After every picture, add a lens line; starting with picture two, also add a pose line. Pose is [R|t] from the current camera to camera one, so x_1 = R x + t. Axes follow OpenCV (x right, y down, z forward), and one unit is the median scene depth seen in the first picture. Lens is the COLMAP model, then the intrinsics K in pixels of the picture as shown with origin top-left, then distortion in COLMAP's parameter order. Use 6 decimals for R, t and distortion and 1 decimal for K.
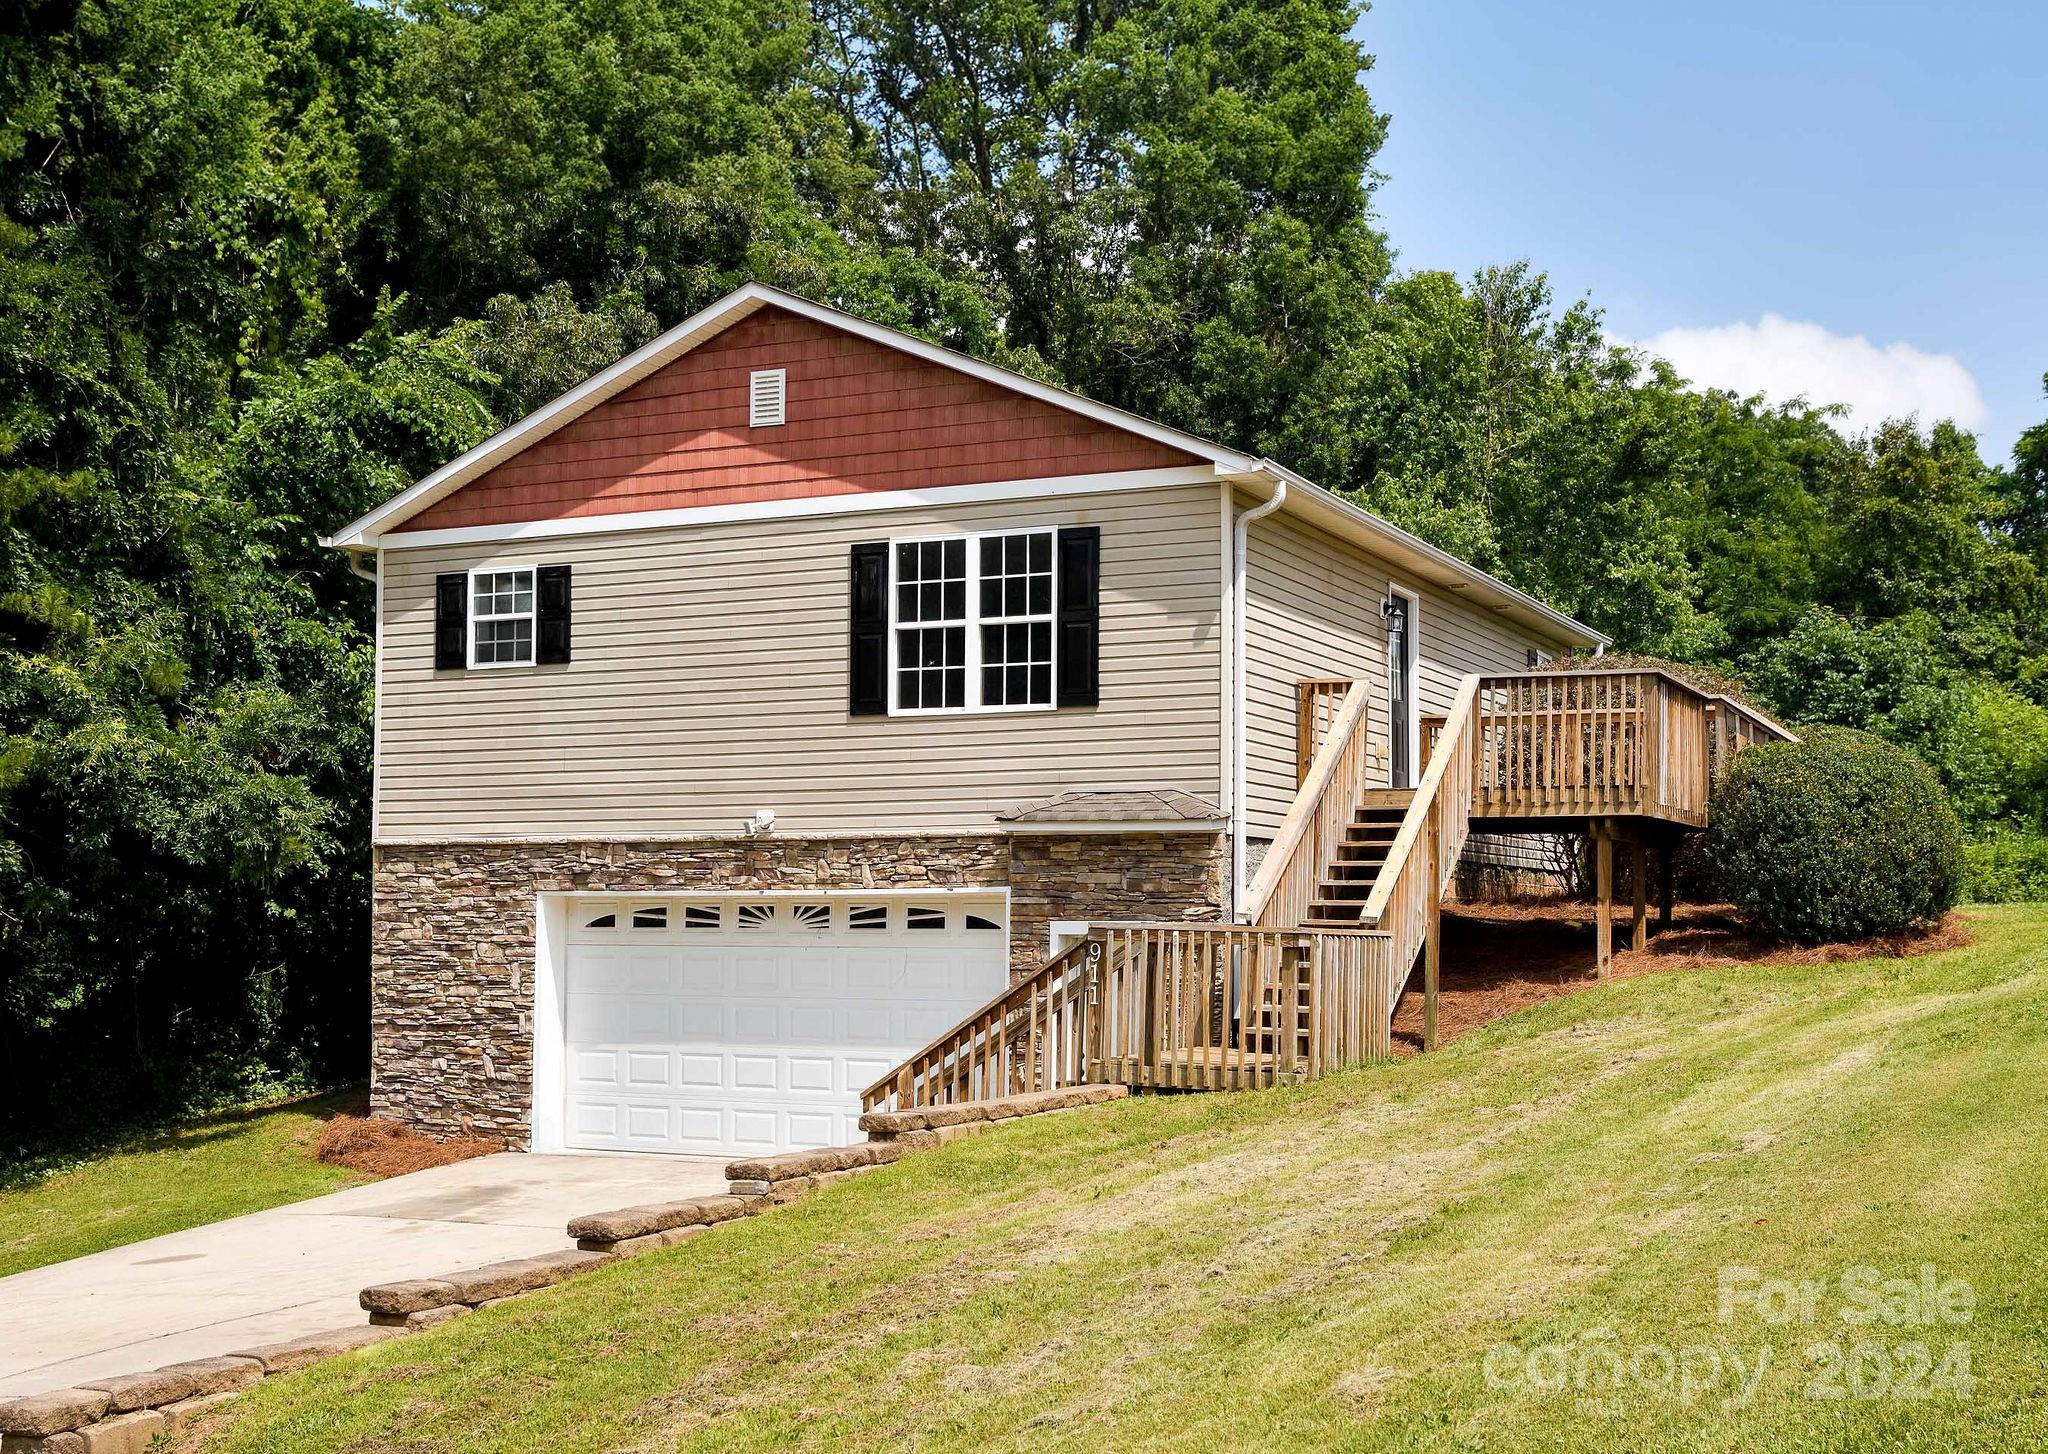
lens RADIAL K [[2399.9, 0, 963.3], [0, 2399.9, 868.4], [0, 0, 1]] dist [0.008998, 0.000000]
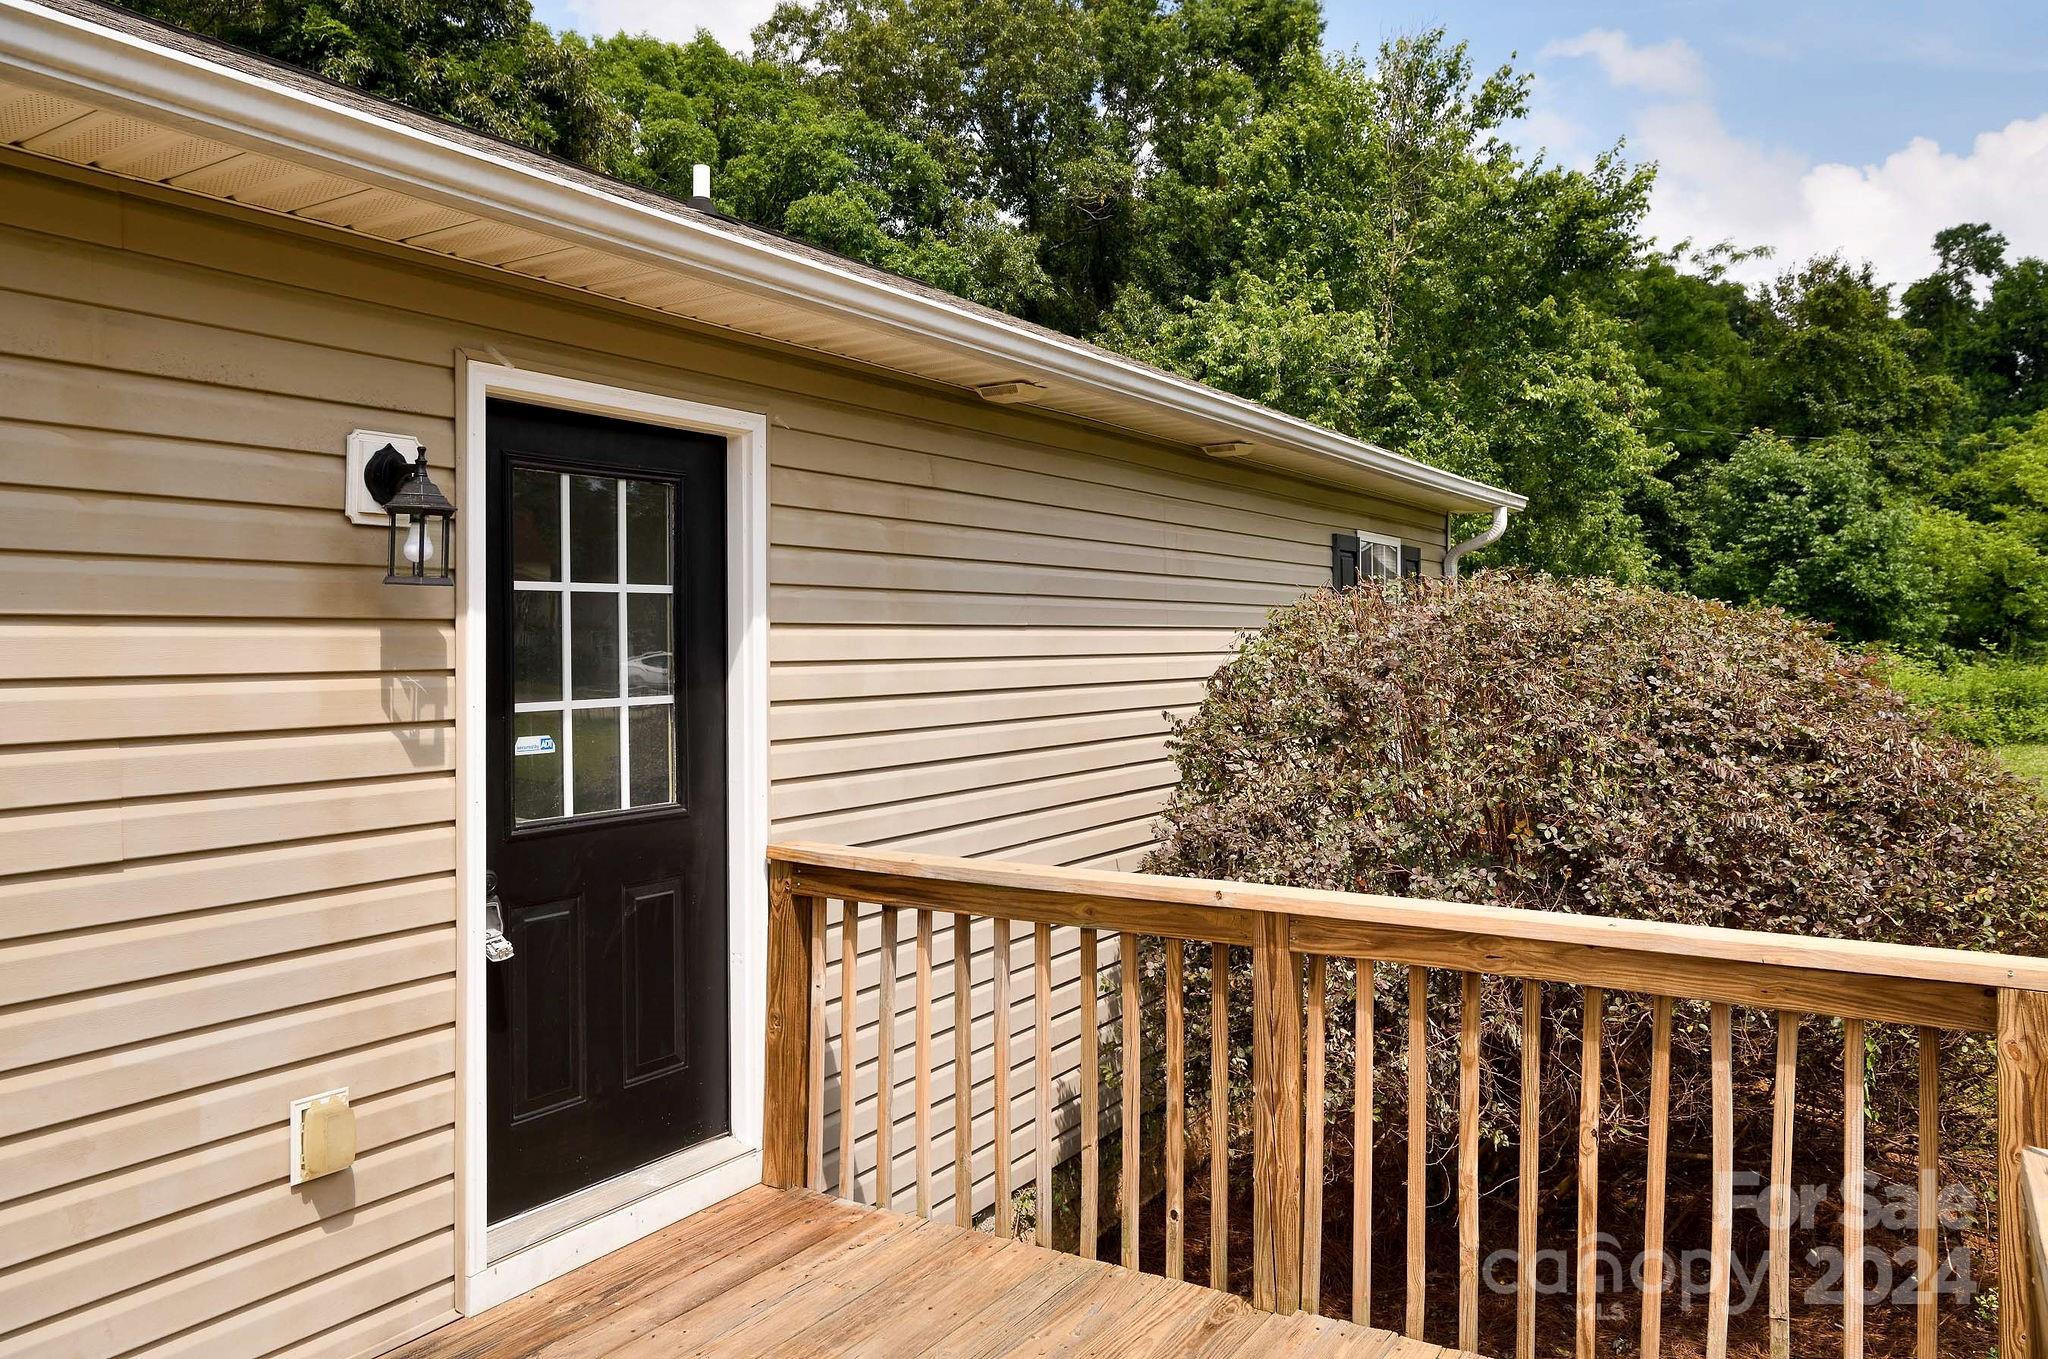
lens RADIAL K [[1480.1, 0, 1020.5], [0, 1480.1, 664.6], [0, 0, 1]] dist [0.005440, 0.004474]
pose [[0.995992, -0.012148, -0.088613, 0.139996], [0.015447, 0.999209, 0.036648, -0.053441], [0.088098, -0.037870, 0.995392, 0.490354]]
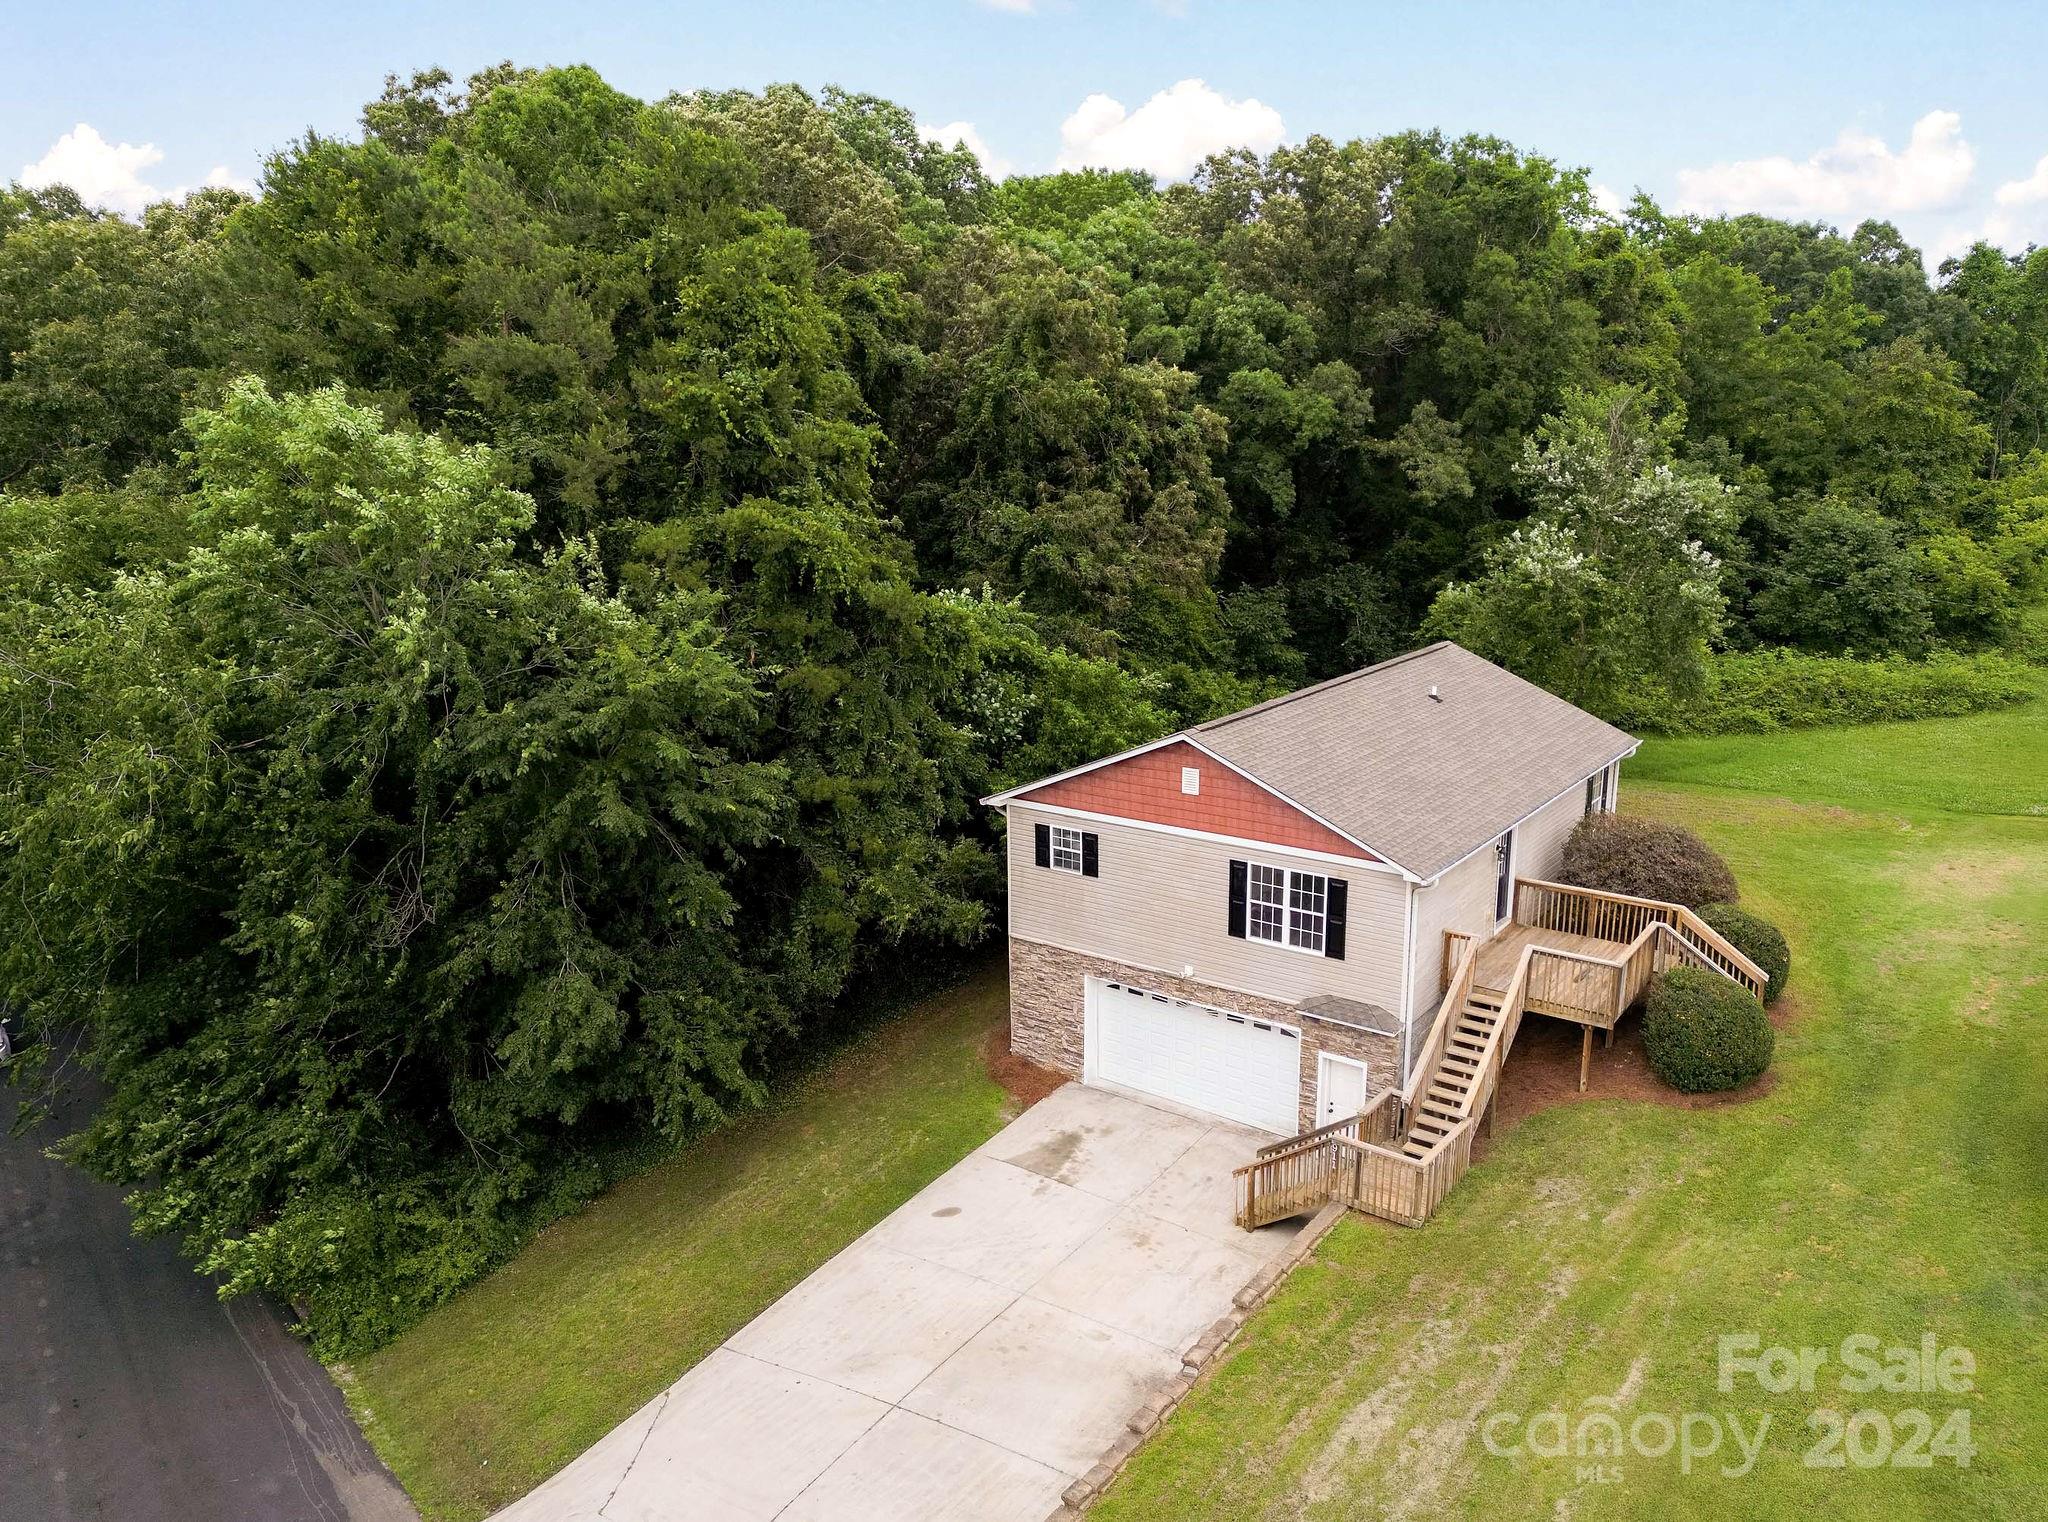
lens RADIAL K [[1408.8, 0, 1035.5], [0, 1408.8, 768.5], [0, 0, 1]] dist [0.039249, 0.001260]
pose [[0.983590, 0.023234, -0.178914, 0.003105], [0.022927, 0.967537, 0.251688, -0.272588], [0.178954, -0.251660, 0.951127, -0.105260]]
